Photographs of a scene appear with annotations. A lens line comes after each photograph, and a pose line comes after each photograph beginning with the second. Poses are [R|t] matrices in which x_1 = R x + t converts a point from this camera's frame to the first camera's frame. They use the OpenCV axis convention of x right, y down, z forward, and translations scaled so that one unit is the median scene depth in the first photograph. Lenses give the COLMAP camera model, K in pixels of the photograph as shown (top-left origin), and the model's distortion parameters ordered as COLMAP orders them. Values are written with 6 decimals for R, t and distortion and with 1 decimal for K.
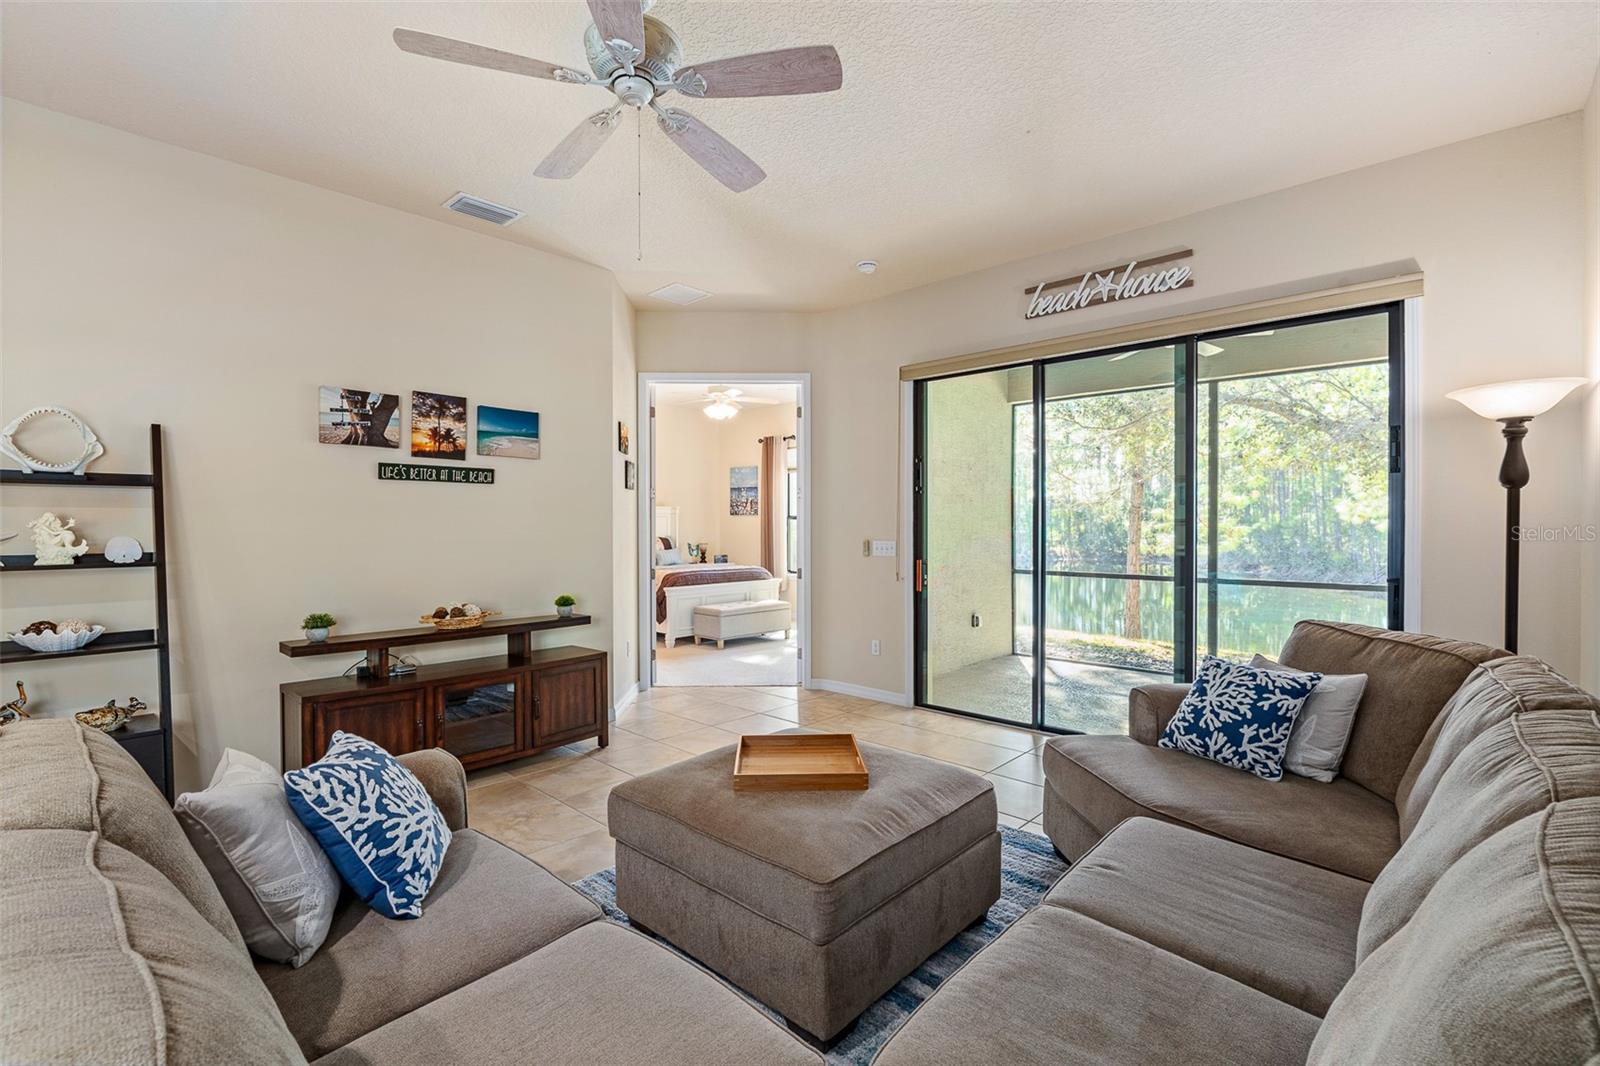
lens RADIAL K [[723.9, 0, 807.6], [0, 723.9, 533.3], [0, 0, 1]] dist [-0.010214, 0.004983]
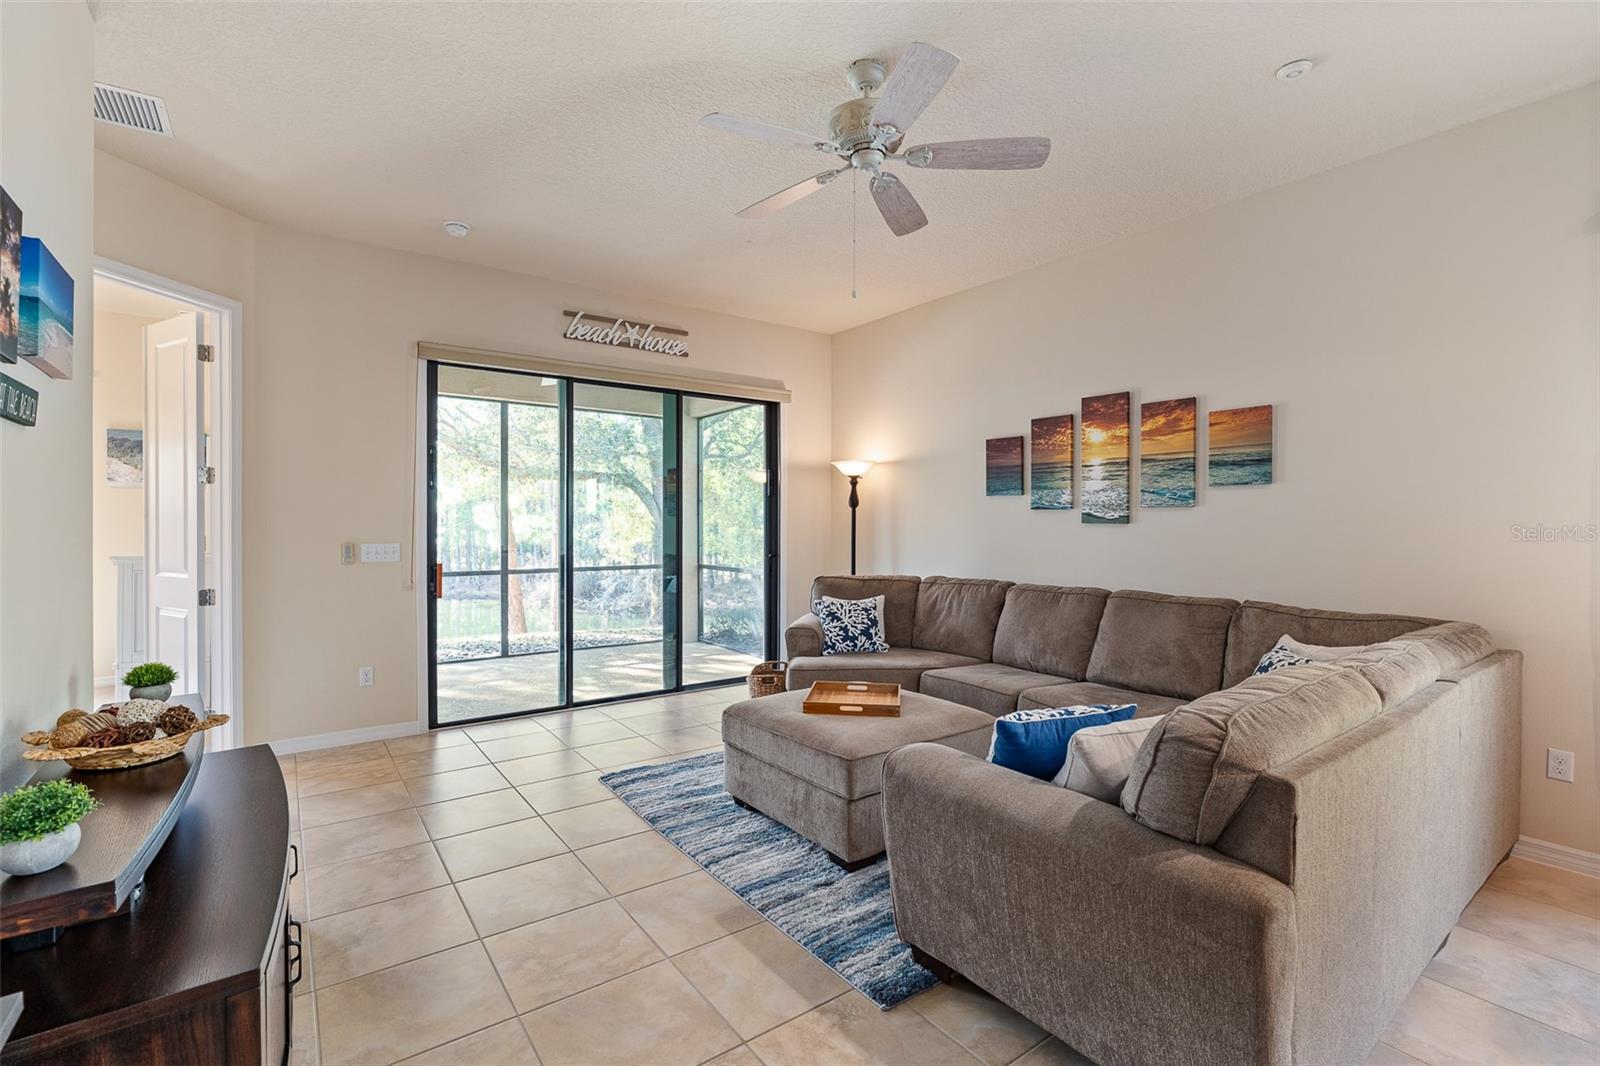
lens RADIAL K [[723.9, 0, 798.4], [0, 723.9, 530.9], [0, 0, 1]] dist [-0.010214, 0.004983]
pose [[0.186898, -0.006452, 0.982358, -0.821991], [0.010842, 0.999931, 0.004504, -0.003081], [-0.982319, 0.009809, 0.186955, 0.512517]]
